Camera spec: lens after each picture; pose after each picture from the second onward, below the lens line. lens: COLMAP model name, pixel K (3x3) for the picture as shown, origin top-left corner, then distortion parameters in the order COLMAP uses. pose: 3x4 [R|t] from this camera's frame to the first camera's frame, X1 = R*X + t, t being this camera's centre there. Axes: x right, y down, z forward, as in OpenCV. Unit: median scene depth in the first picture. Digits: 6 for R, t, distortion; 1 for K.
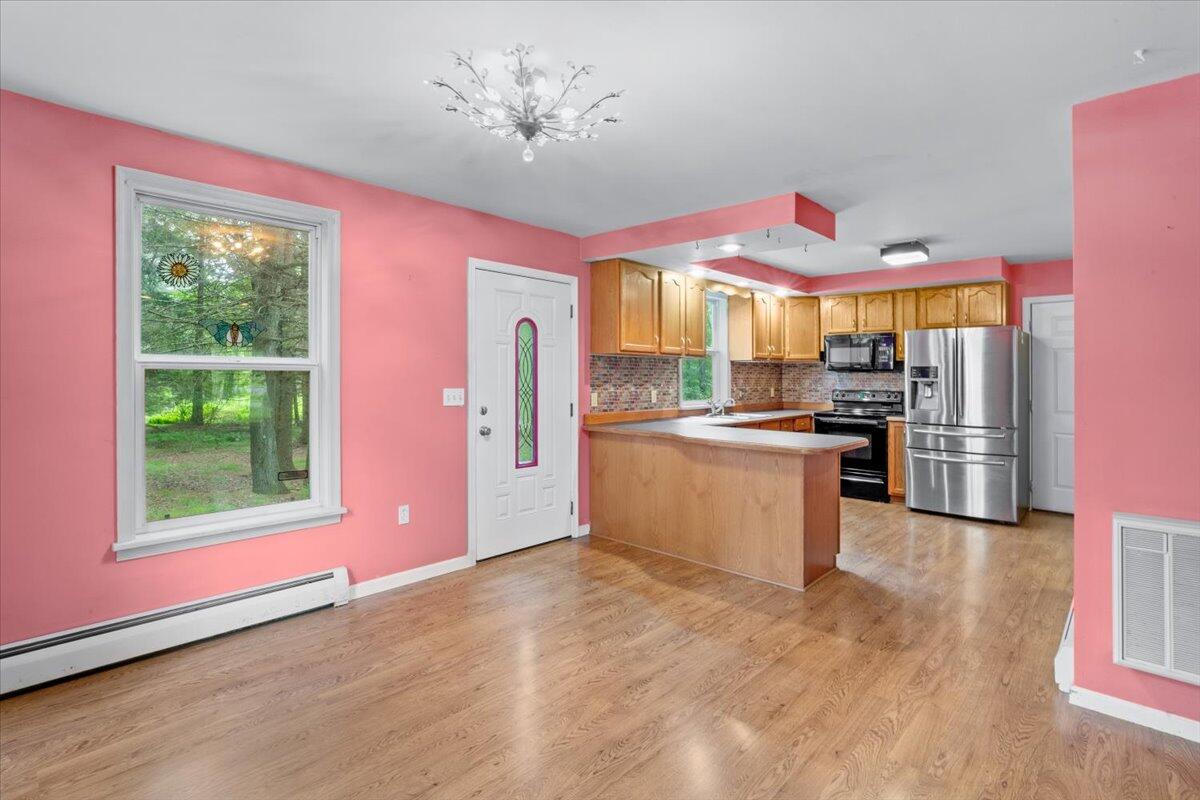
lens RADIAL K [[578.1, 0, 603.4], [0, 578.1, 365.8], [0, 0, 1]] dist [-0.015137, 0.006077]
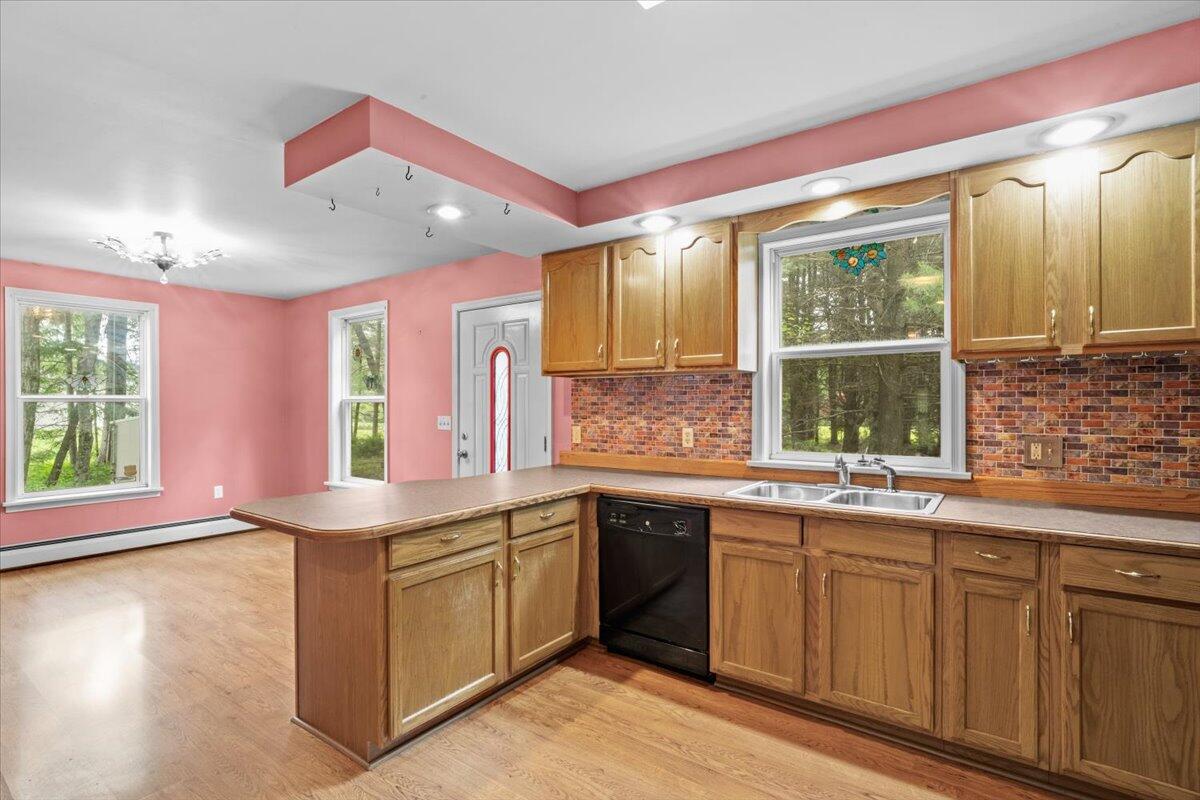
lens RADIAL K [[578.1, 0, 595.5], [0, 578.1, 401.5], [0, 0, 1]] dist [-0.015137, 0.006077]
pose [[0.109974, -0.012363, -0.993858, 0.662138], [0.017156, 0.999797, -0.010539, 0.018857], [0.993786, -0.015892, 0.110164, 0.800079]]
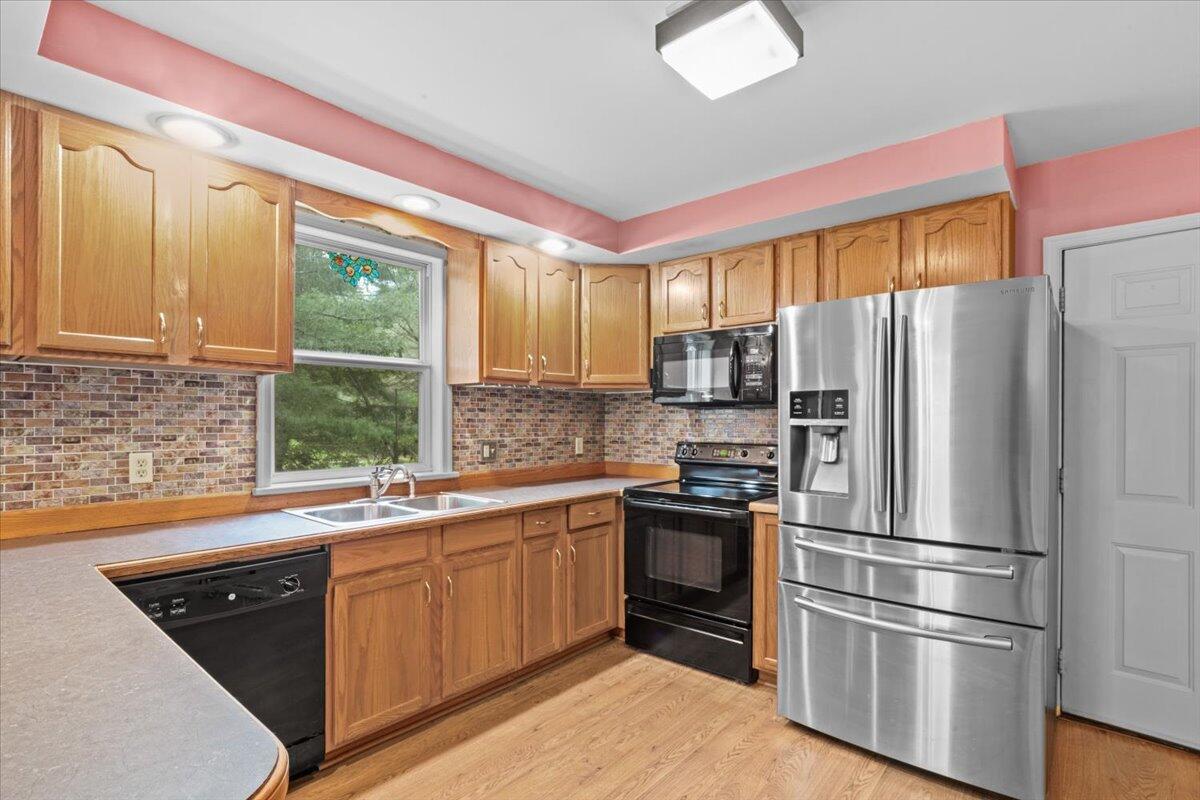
lens RADIAL K [[578.1, 0, 598.5], [0, 578.1, 418.9], [0, 0, 1]] dist [-0.015137, 0.006077]
pose [[0.999348, -0.004943, 0.035769, 0.371867], [0.004360, 0.999857, 0.016360, 0.014108], [-0.035845, -0.016193, 0.999226, 0.570591]]
